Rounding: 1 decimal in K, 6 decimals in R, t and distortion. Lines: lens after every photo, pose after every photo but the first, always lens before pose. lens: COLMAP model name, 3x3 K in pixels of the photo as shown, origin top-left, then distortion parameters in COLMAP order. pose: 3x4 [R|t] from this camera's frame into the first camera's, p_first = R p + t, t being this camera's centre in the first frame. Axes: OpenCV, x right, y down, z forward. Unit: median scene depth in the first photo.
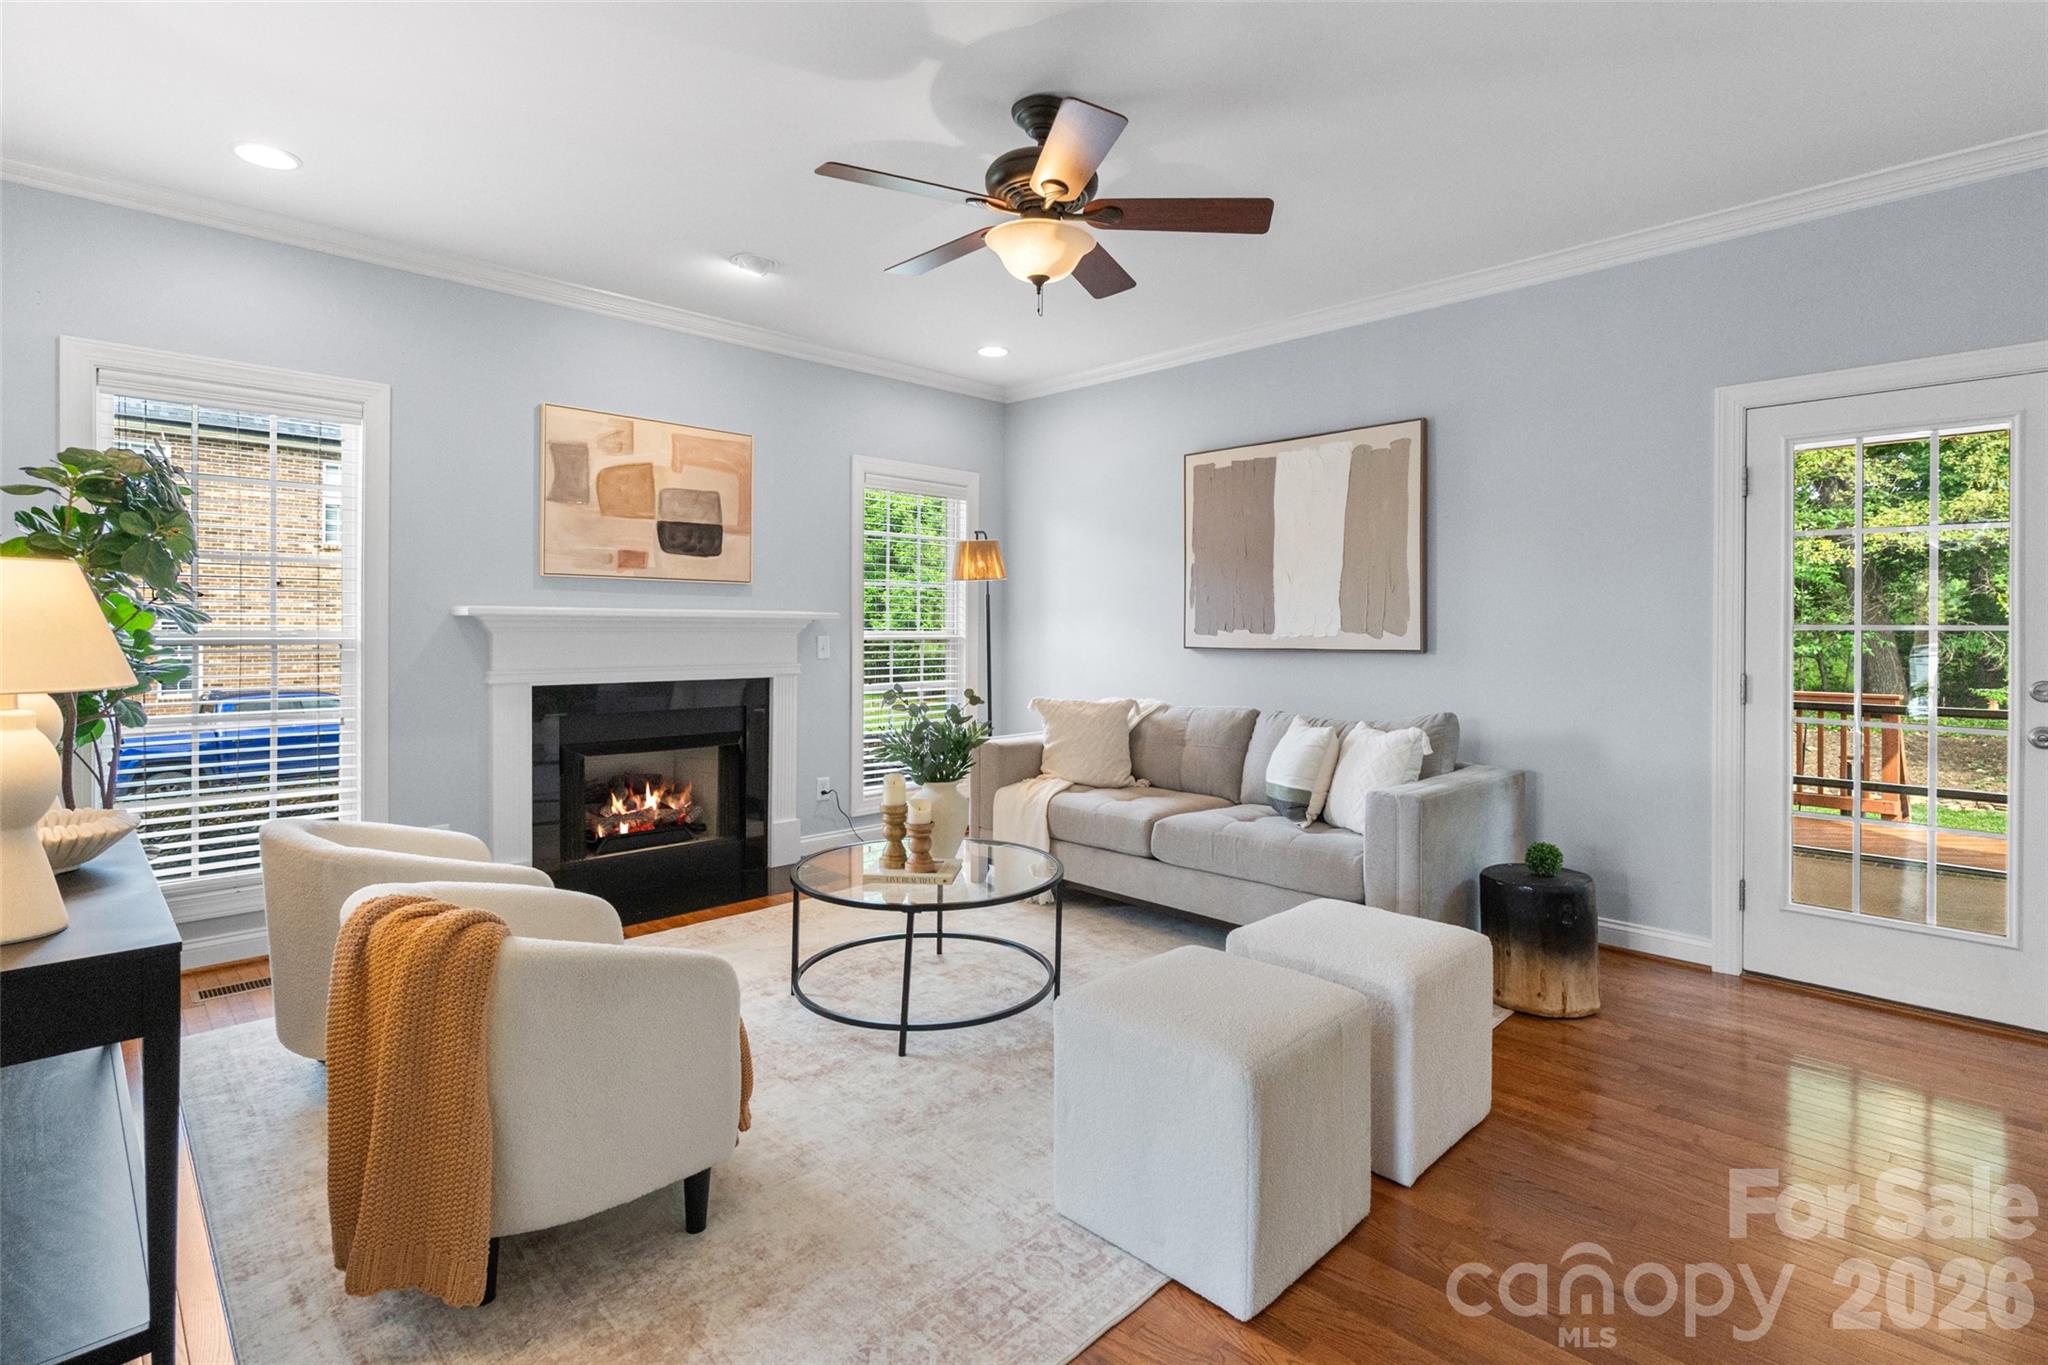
lens RADIAL K [[997.6, 0, 1029.3], [0, 997.6, 632.6], [0, 0, 1]] dist [0.001482, 0.000448]
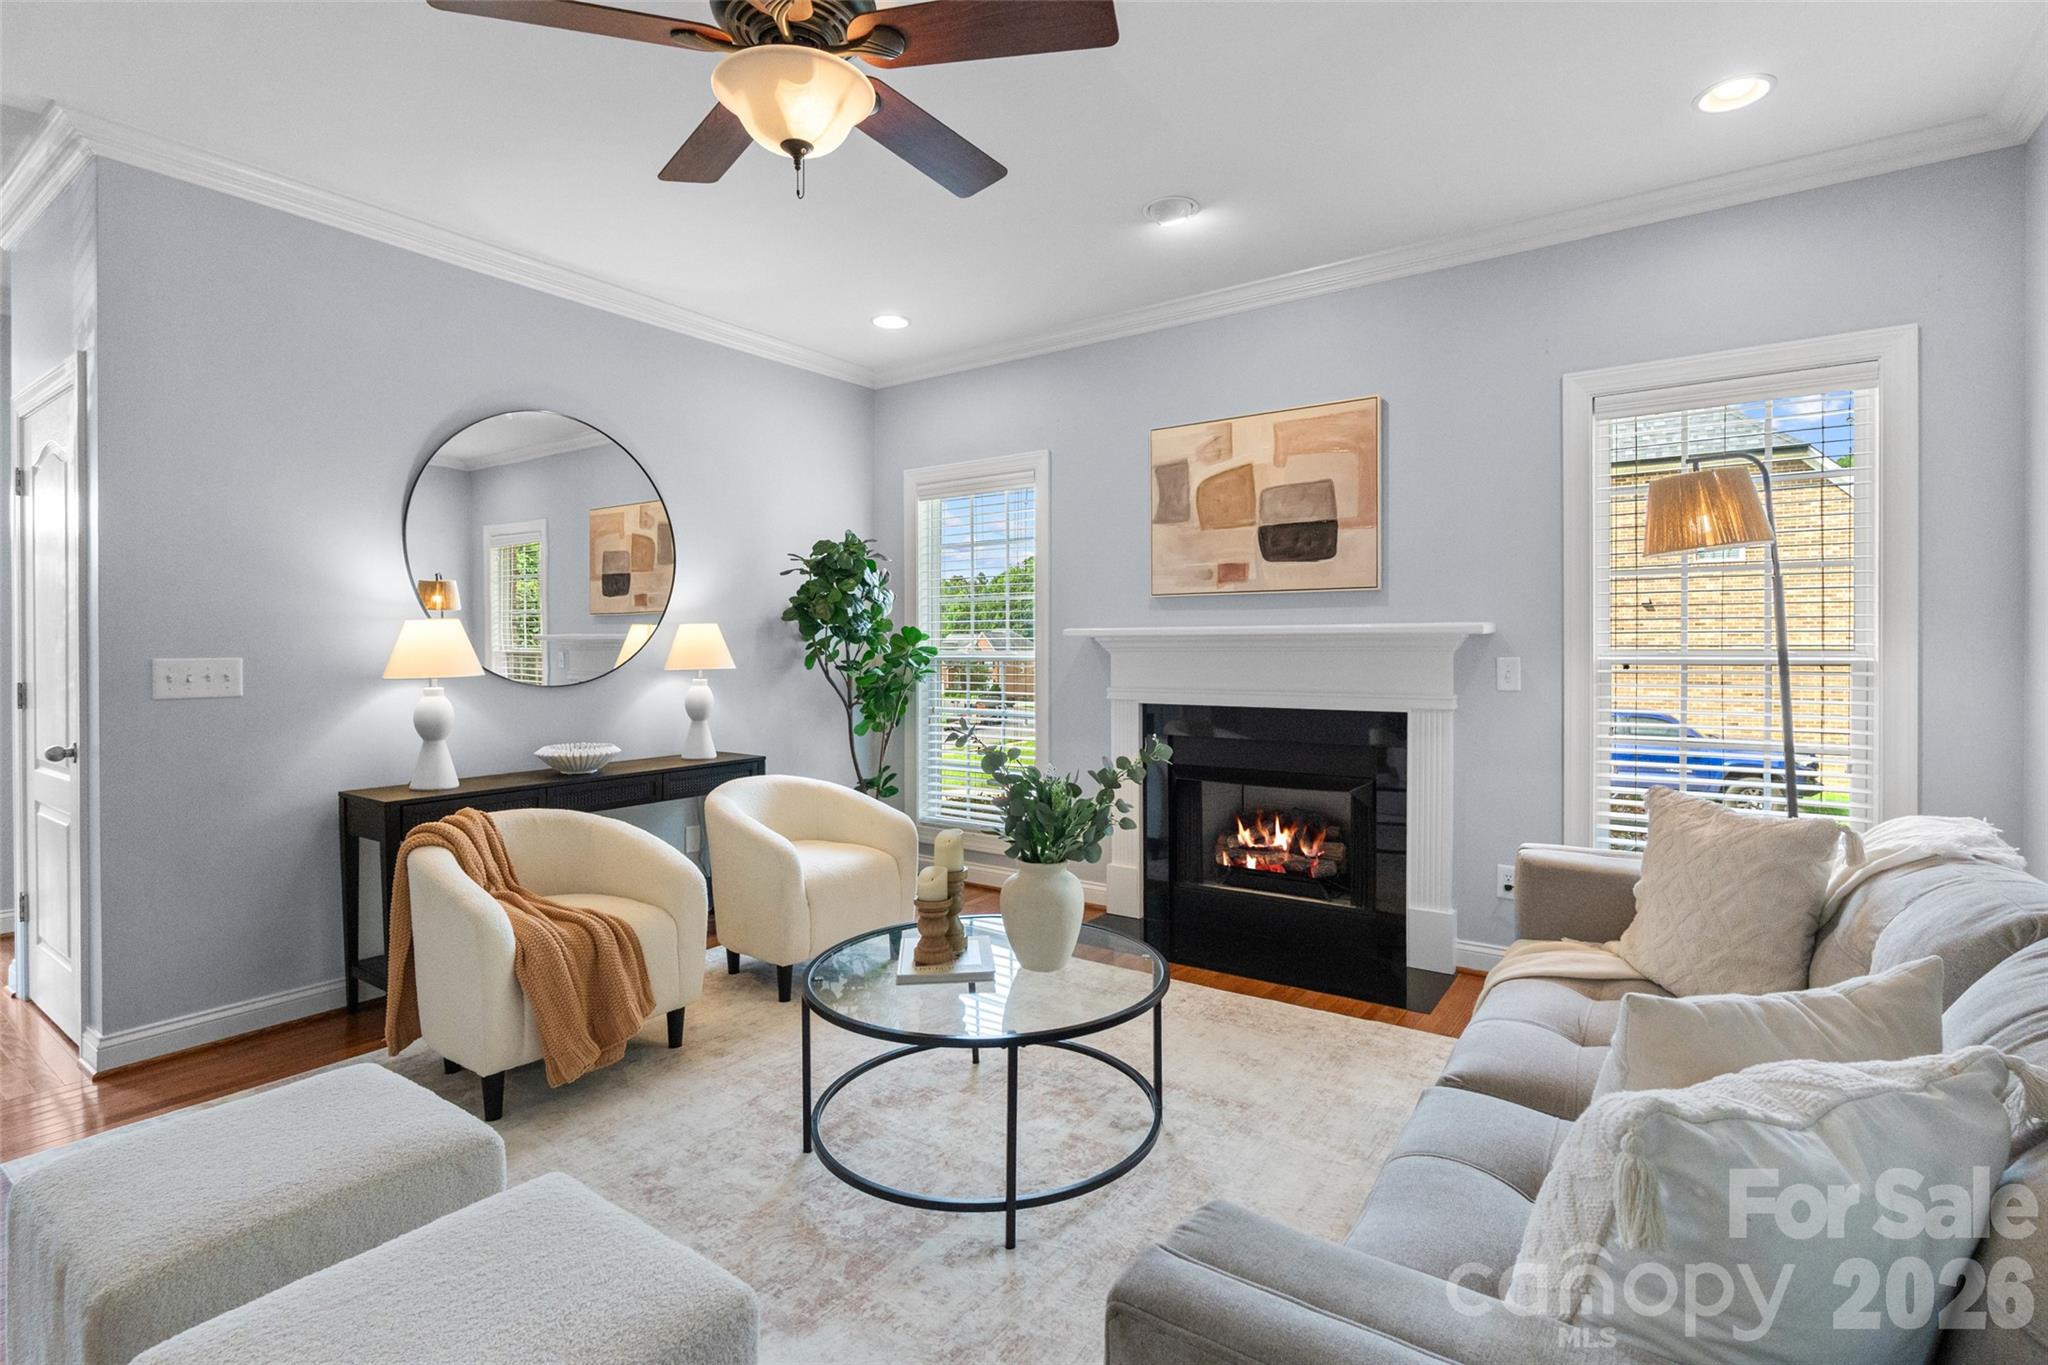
lens RADIAL K [[959.6, 0, 1035.7], [0, 959.6, 668.9], [0, 0, 1]] dist [-0.002738, -0.000128]
pose [[0.176738, 0.019628, -0.984062, 0.437340], [0.001703, 0.999794, 0.020247, -0.002612], [0.984256, -0.005254, 0.176668, 0.650826]]
